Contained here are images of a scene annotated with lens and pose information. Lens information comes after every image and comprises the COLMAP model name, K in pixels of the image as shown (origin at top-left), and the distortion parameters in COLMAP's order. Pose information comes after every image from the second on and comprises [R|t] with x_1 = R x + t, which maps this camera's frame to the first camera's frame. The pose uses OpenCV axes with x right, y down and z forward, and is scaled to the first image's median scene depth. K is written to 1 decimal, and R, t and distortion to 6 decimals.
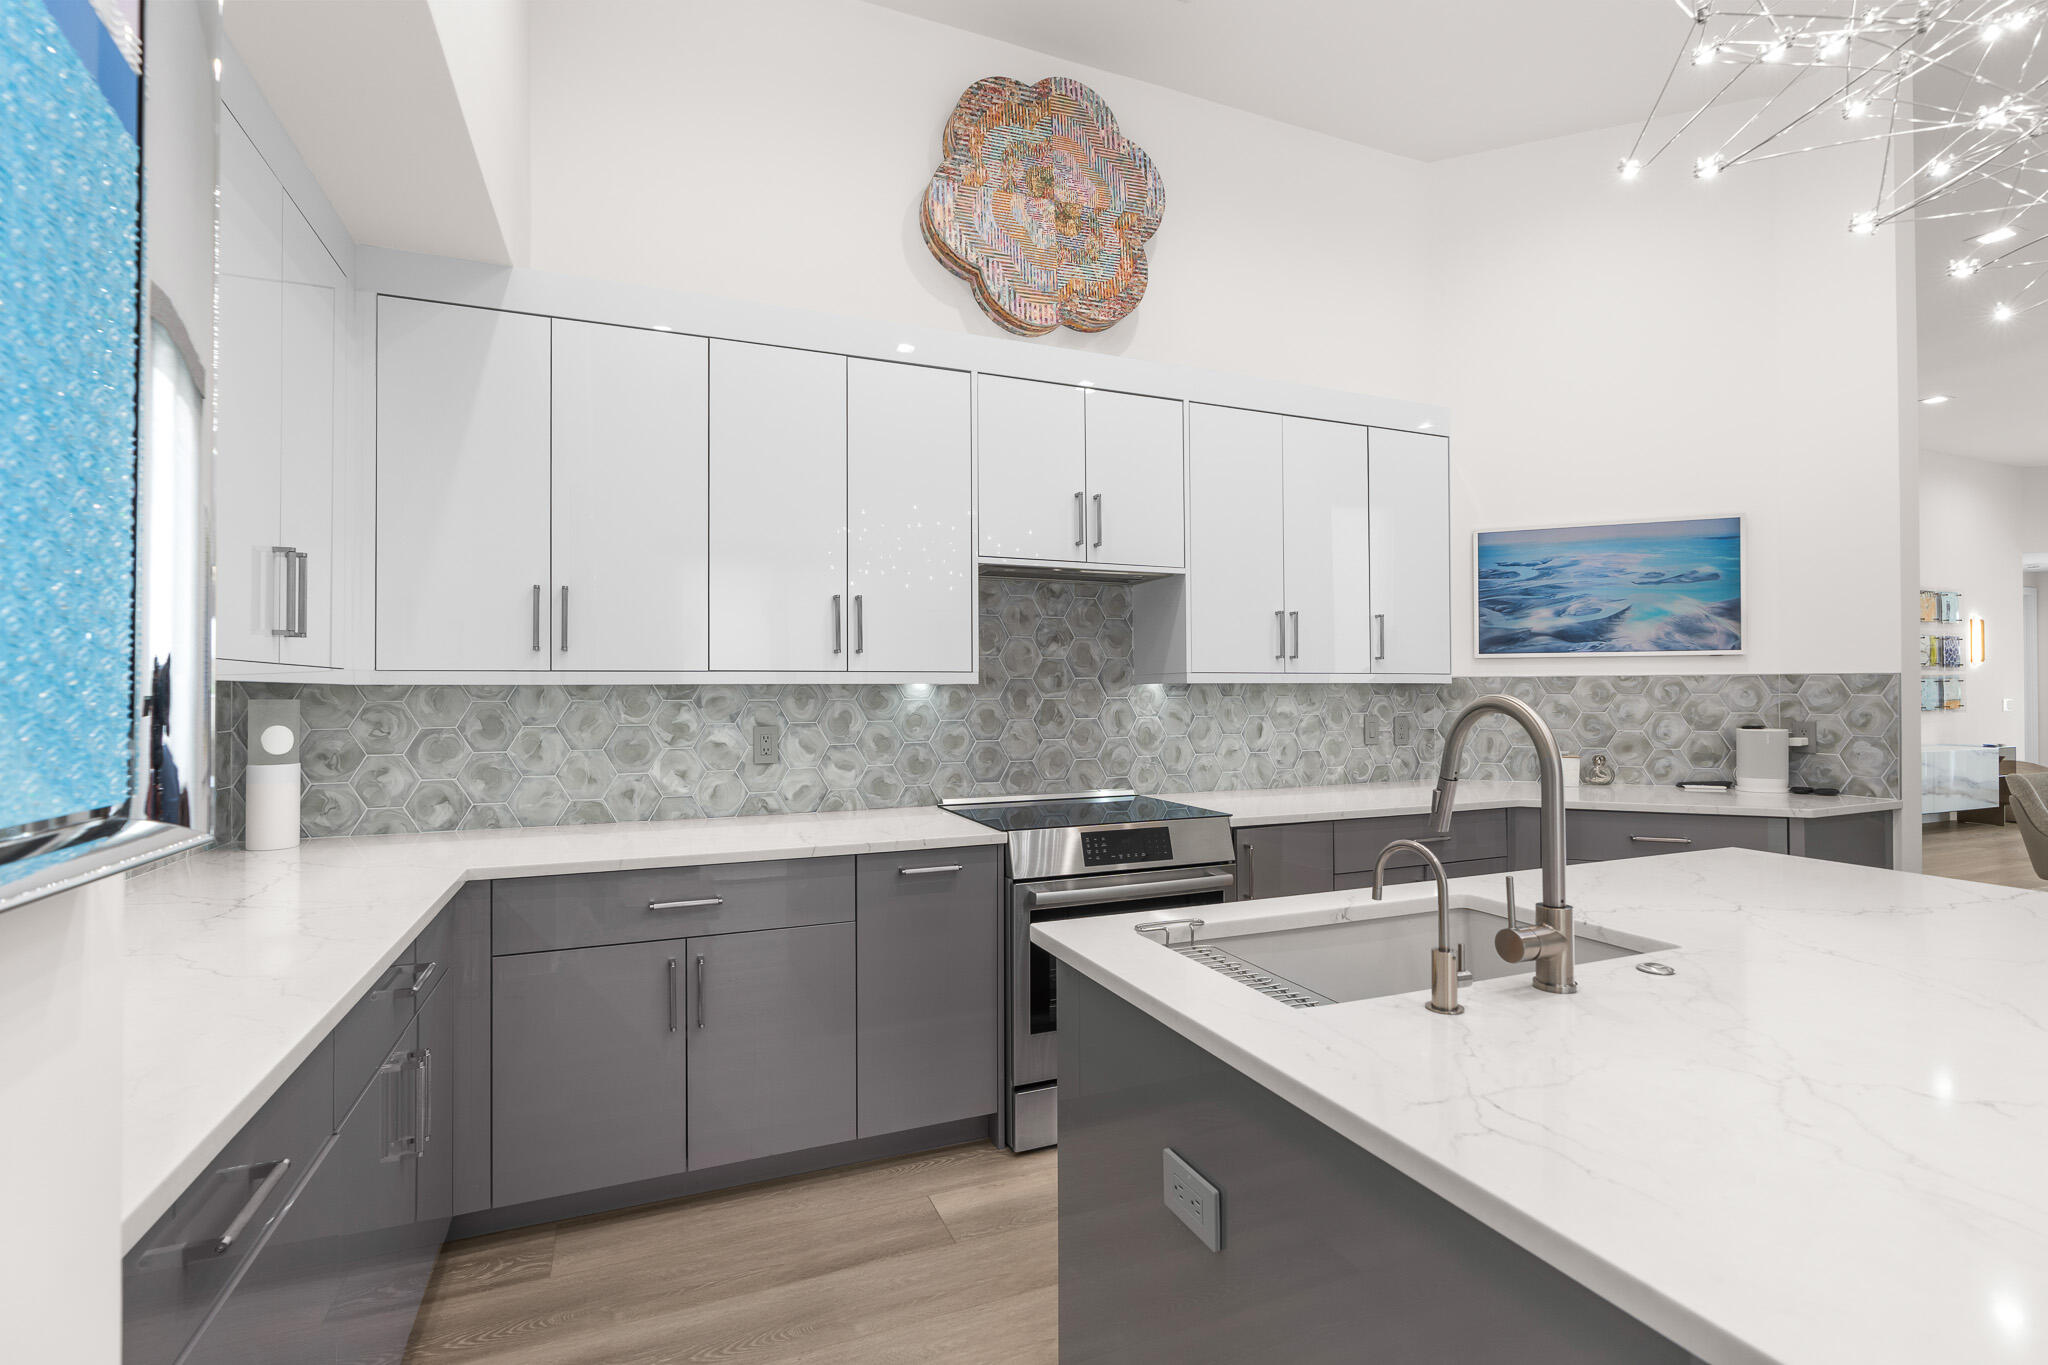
lens RADIAL K [[925.1, 0, 1020.6], [0, 925.1, 679.3], [0, 0, 1]] dist [-0.005808, 0.001698]
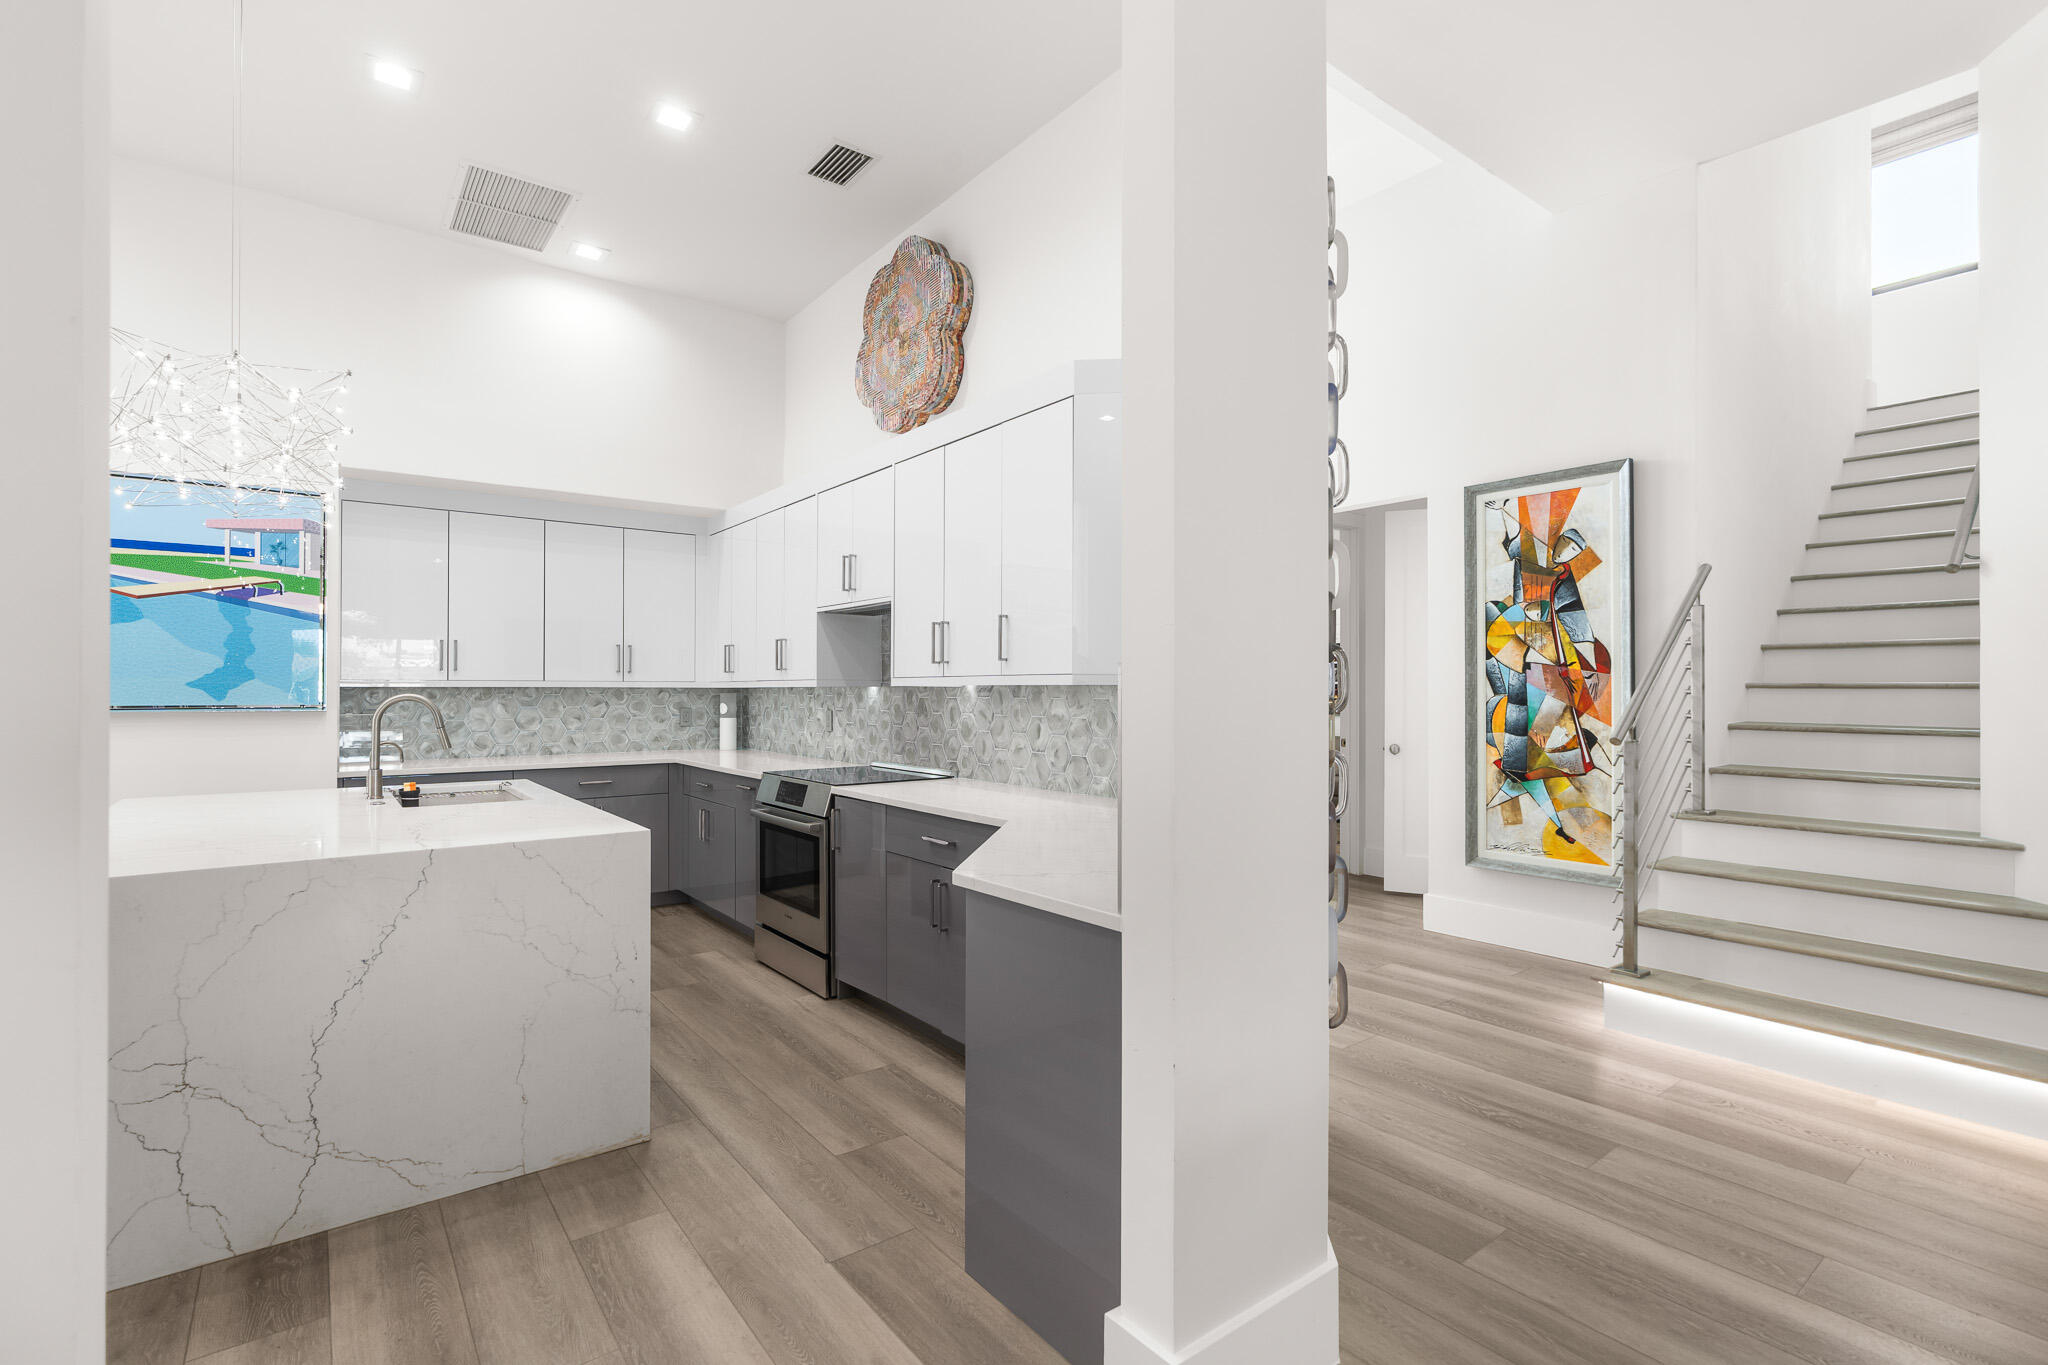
lens RADIAL K [[940.9, 0, 1017.4], [0, 940.9, 680.2], [0, 0, 1]] dist [-0.002418, 0.001466]
pose [[0.250747, -0.006890, -0.968028, 1.352419], [0.010228, 0.999938, -0.004468, 0.003485], [0.967999, -0.008781, 0.250802, 0.767584]]
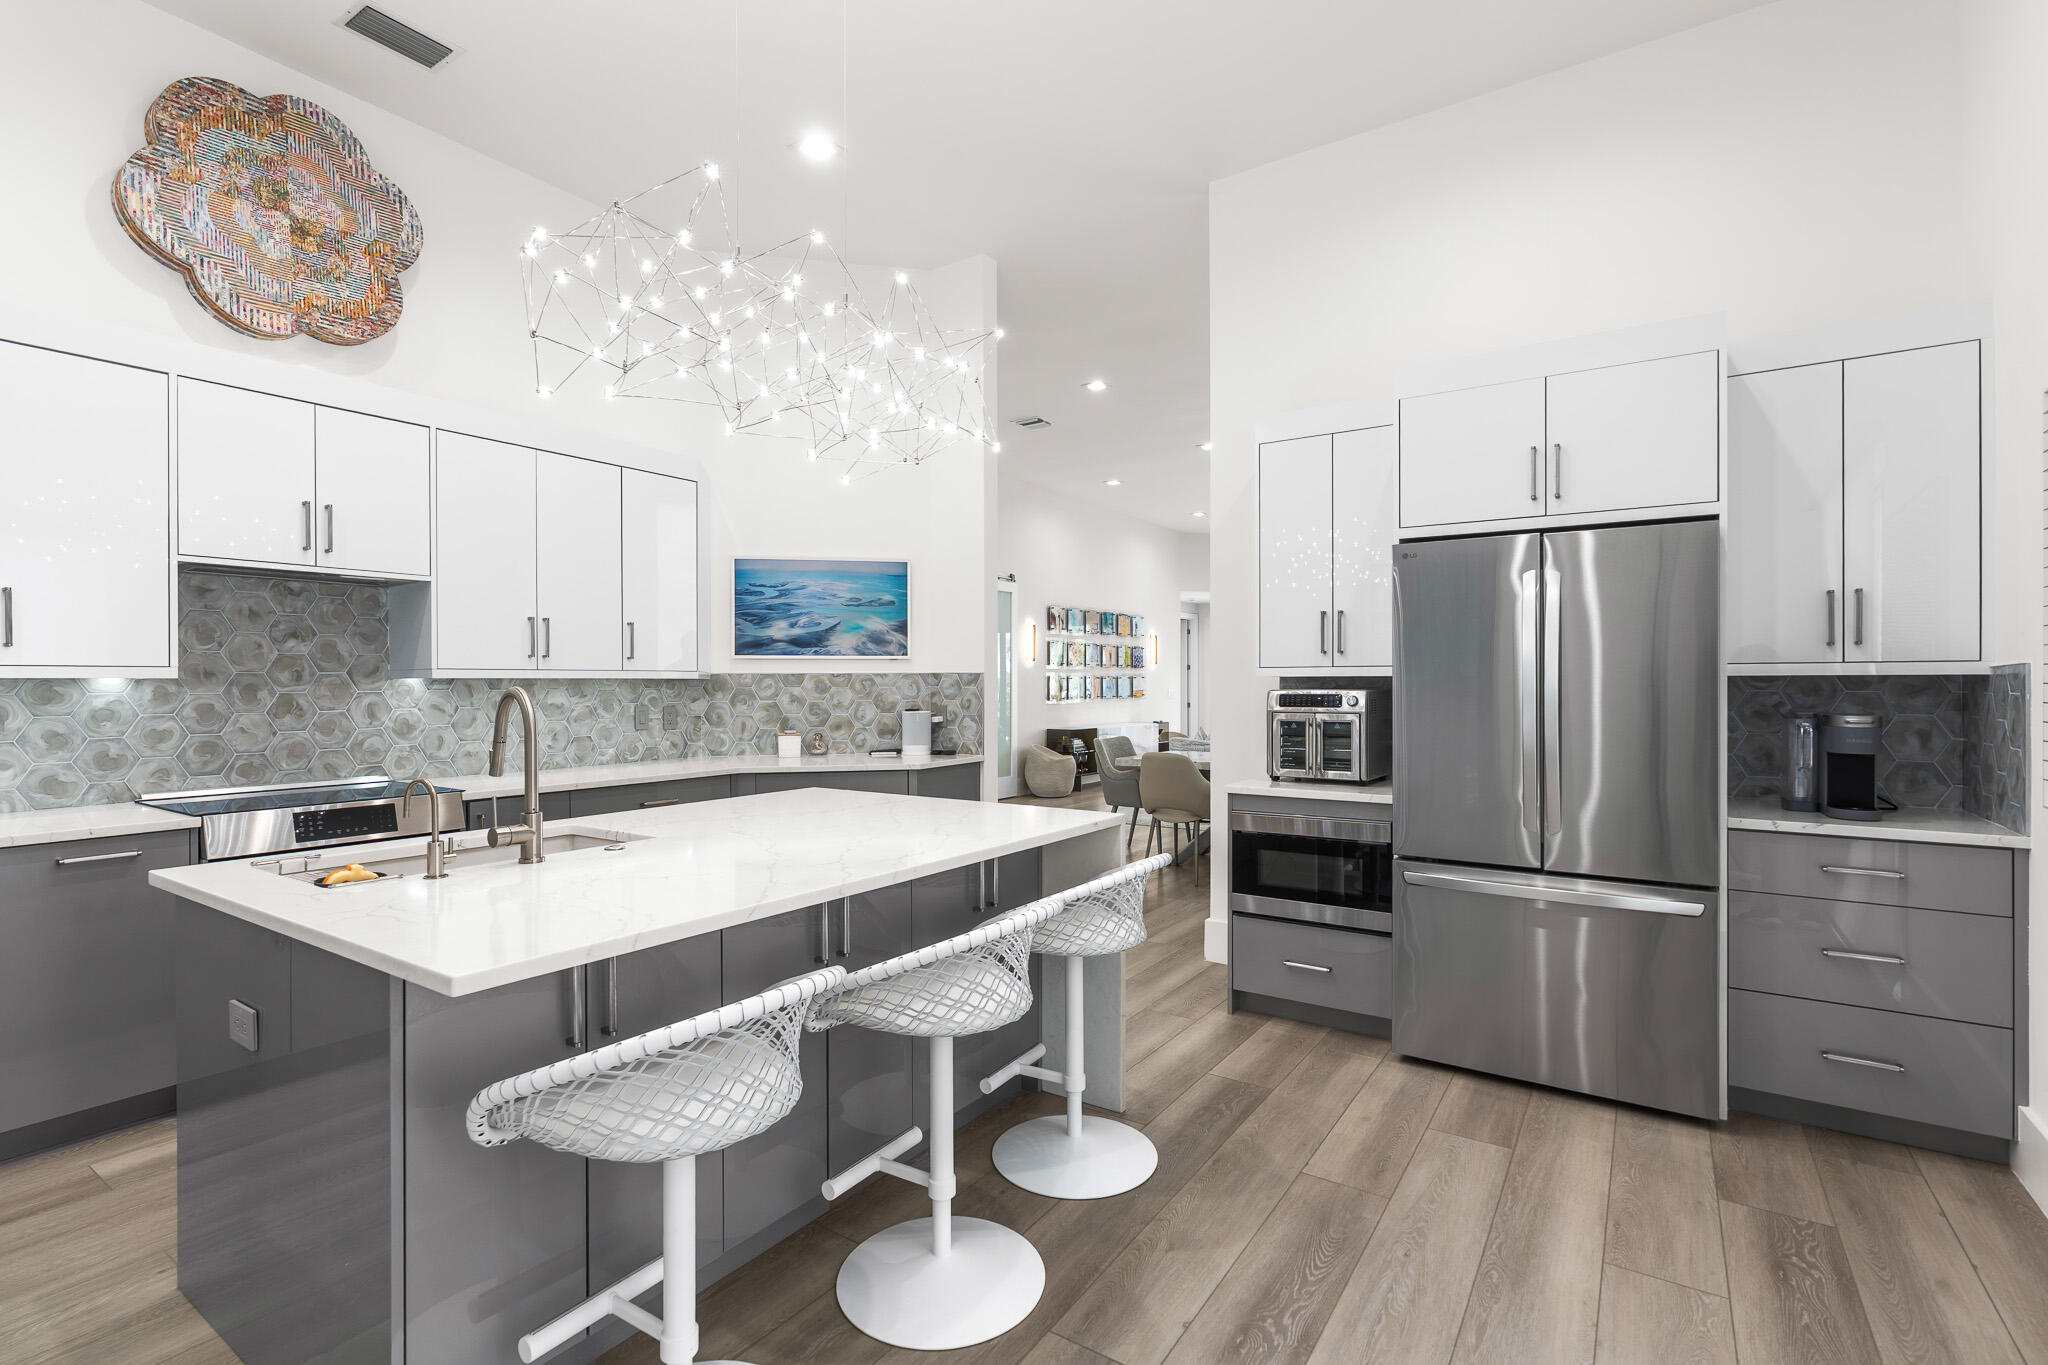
lens RADIAL K [[940.9, 0, 1017.4], [0, 940.9, 680.2], [0, 0, 1]] dist [-0.002418, 0.001466]
pose [[0.836429, 0.001661, 0.548073, 0.134892], [-0.005477, 0.999971, 0.005327, -0.002964], [-0.548048, -0.007457, 0.836414, -0.322323]]
